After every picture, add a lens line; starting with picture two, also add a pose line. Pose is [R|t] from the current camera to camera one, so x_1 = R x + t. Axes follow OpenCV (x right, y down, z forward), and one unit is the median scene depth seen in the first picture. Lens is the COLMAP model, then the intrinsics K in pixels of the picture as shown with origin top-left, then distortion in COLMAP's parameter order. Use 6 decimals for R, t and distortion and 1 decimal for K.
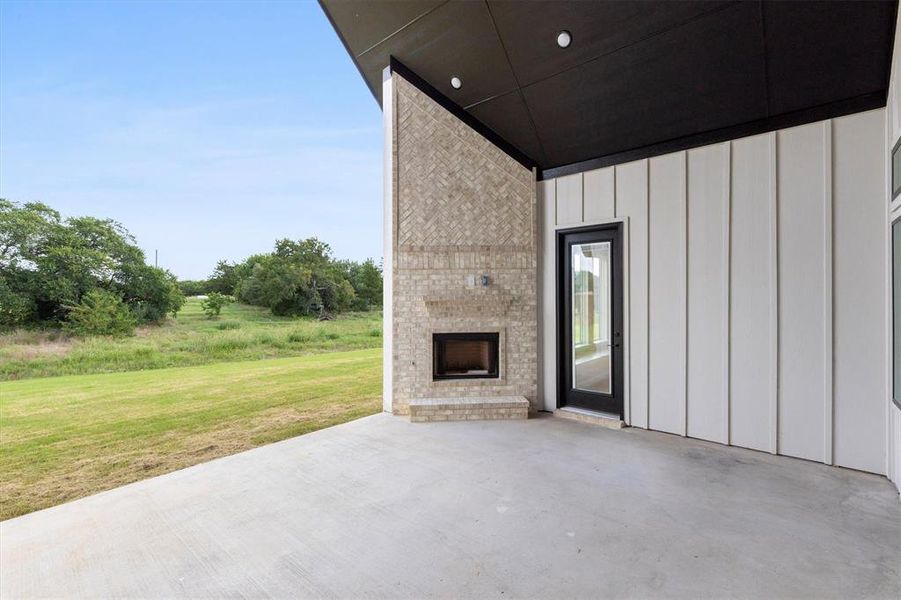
lens RADIAL K [[403.0, 0, 449.2], [0, 403.0, 302.2], [0, 0, 1]] dist [0.005534, -0.000324]
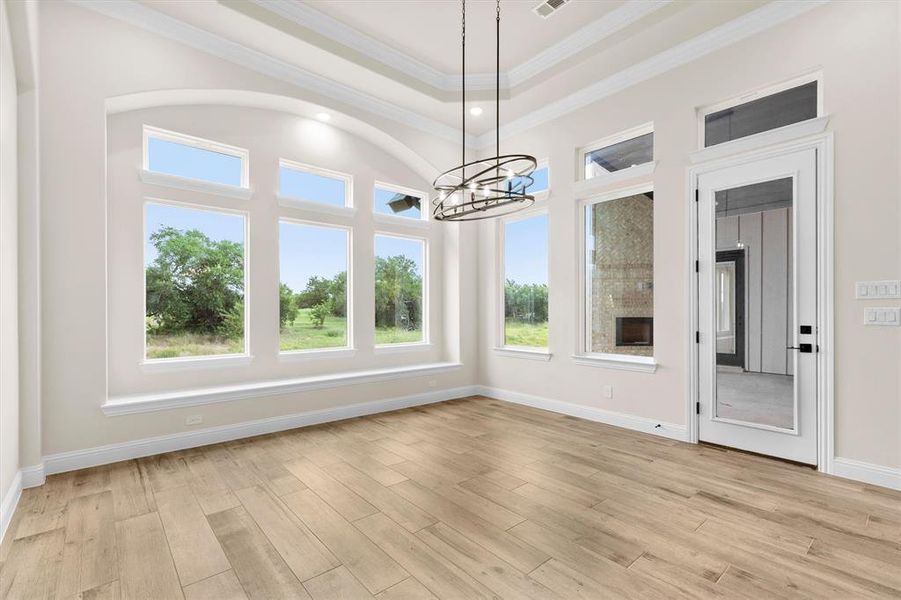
lens RADIAL K [[407.2, 0, 452.1], [0, 407.2, 313.2], [0, 0, 1]] dist [-0.001252, -0.000291]
pose [[0.989379, 0.007395, -0.145168, -0.455626], [-0.009052, 0.999901, -0.010759, 0.082615], [0.145074, 0.011959, 0.989349, -0.736694]]
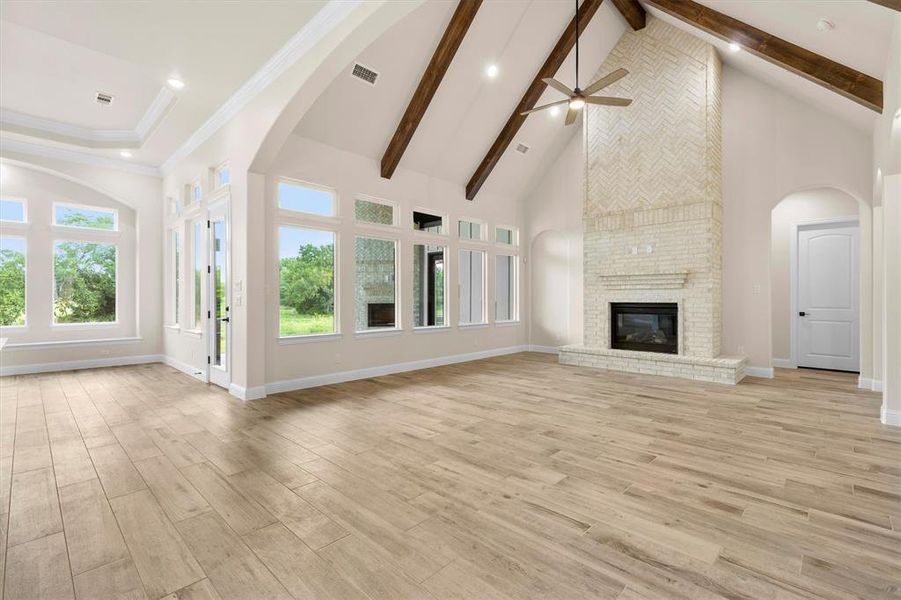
lens RADIAL K [[406.4, 0, 447.8], [0, 406.4, 295.9], [0, 0, 1]] dist [0.007421, -0.000412]
pose [[0.998174, 0.003875, -0.060278, 0.480933], [-0.005264, 0.999724, -0.022906, 0.082528], [0.060173, 0.023181, 0.997919, -1.016466]]
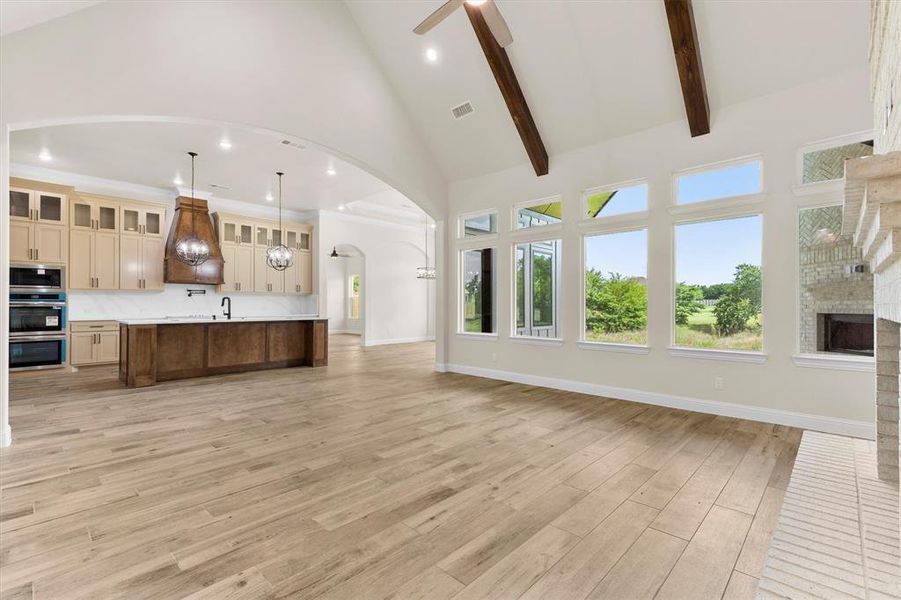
lens RADIAL K [[403.0, 0, 449.2], [0, 403.0, 302.2], [0, 0, 1]] dist [0.005534, -0.000324]
pose [[-0.052857, -0.004434, -0.998592, 1.286075], [-0.017148, 0.999847, -0.003532, 0.066038], [0.998455, 0.016938, -0.052925, -0.099671]]
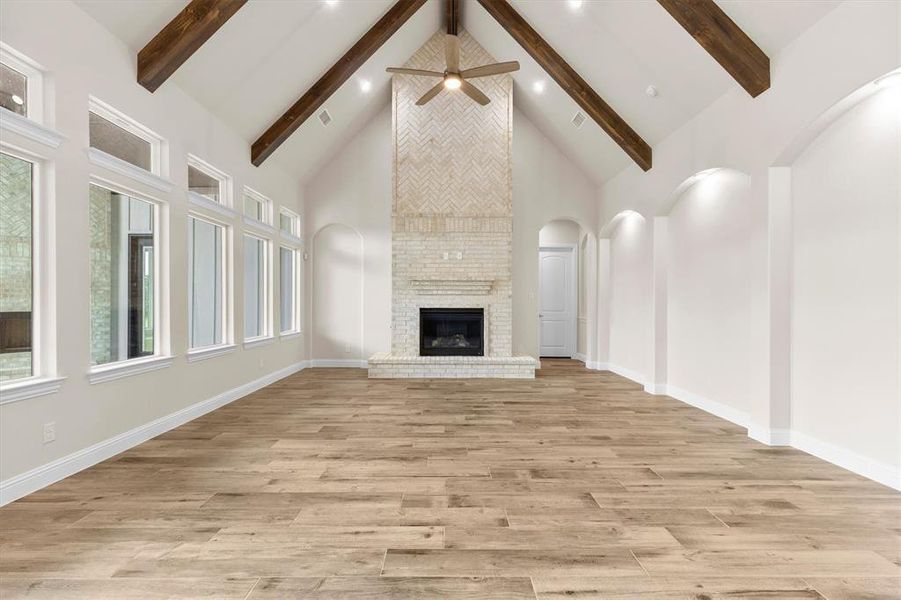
lens RADIAL K [[403.0, 0, 449.2], [0, 403.0, 302.2], [0, 0, 1]] dist [0.005534, -0.000324]
pose [[0.757025, 0.007067, 0.653348, 0.191800], [0.005783, 0.999830, -0.017515, 0.075389], [-0.653361, 0.017037, 0.756855, -0.688510]]
